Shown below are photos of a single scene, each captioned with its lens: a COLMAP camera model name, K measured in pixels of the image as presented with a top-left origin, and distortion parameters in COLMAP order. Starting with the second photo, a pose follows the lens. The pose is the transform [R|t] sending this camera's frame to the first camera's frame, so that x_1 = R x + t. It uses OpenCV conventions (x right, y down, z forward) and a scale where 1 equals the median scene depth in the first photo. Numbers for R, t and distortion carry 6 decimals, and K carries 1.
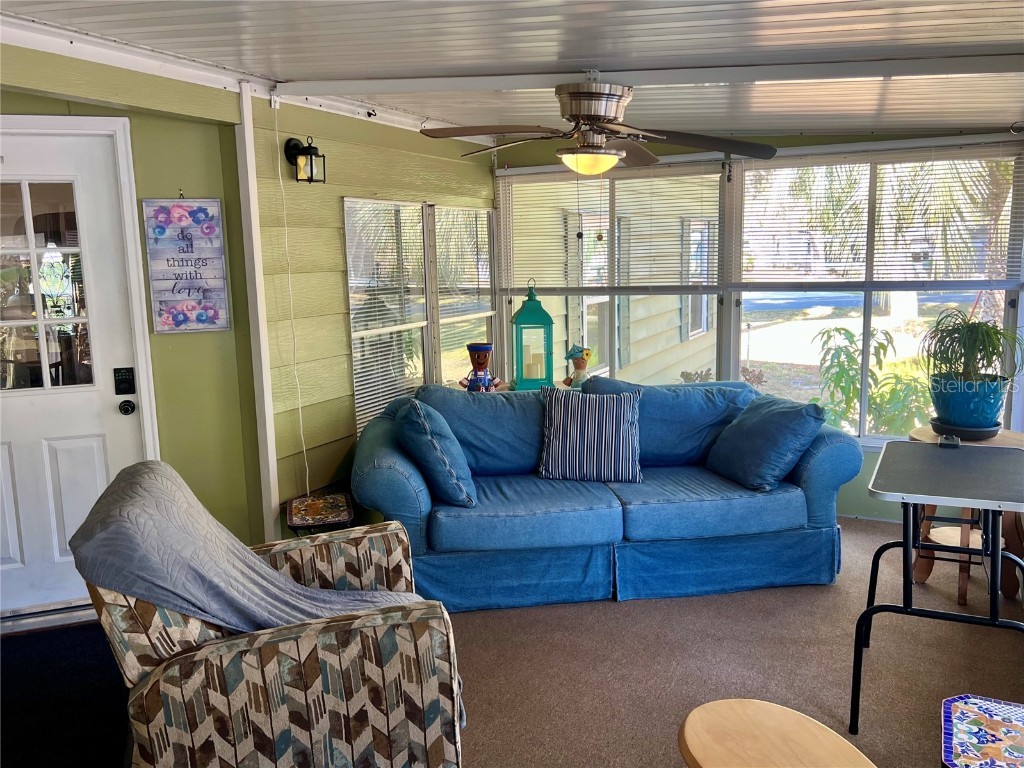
lens RADIAL K [[851.0, 0, 512.0], [0, 851.0, 384.0], [0, 0, 1]] dist [-0.086136, -0.002092]
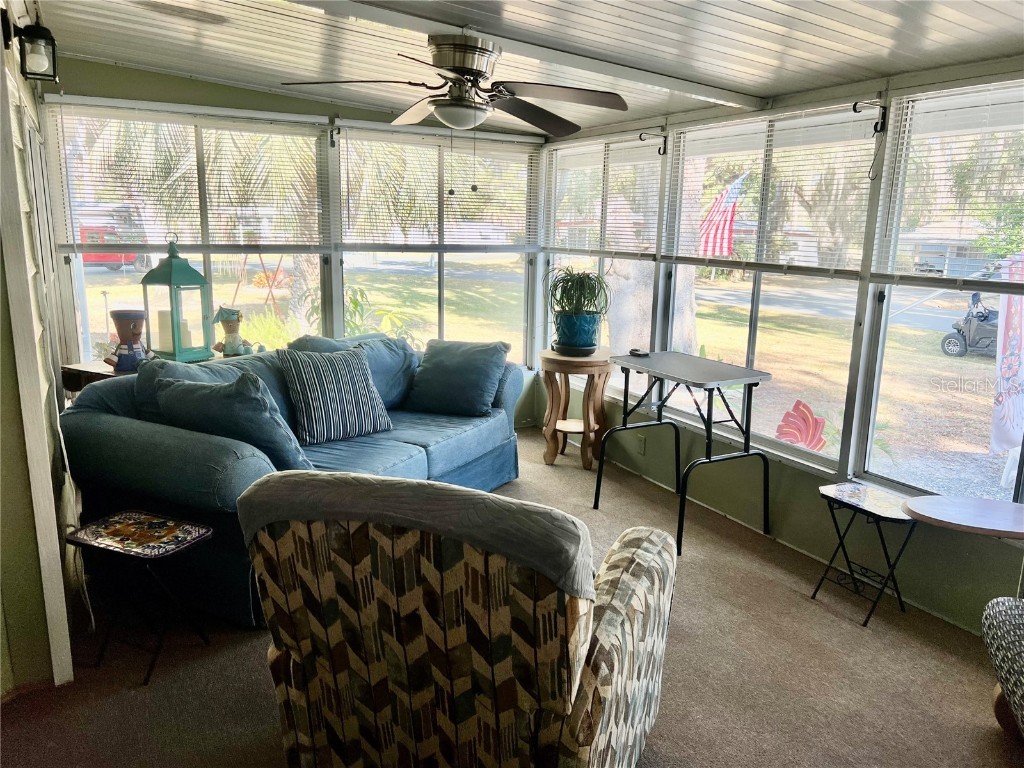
lens RADIAL K [[767.8, 0, 512.0], [0, 767.8, 384.0], [0, 0, 1]] dist [0.082298, 0.000009]
pose [[0.577179, -0.127415, 0.806616, -0.573568], [0.079840, 0.991825, 0.099542, -0.027567], [-0.812705, 0.006947, 0.582634, 0.310390]]
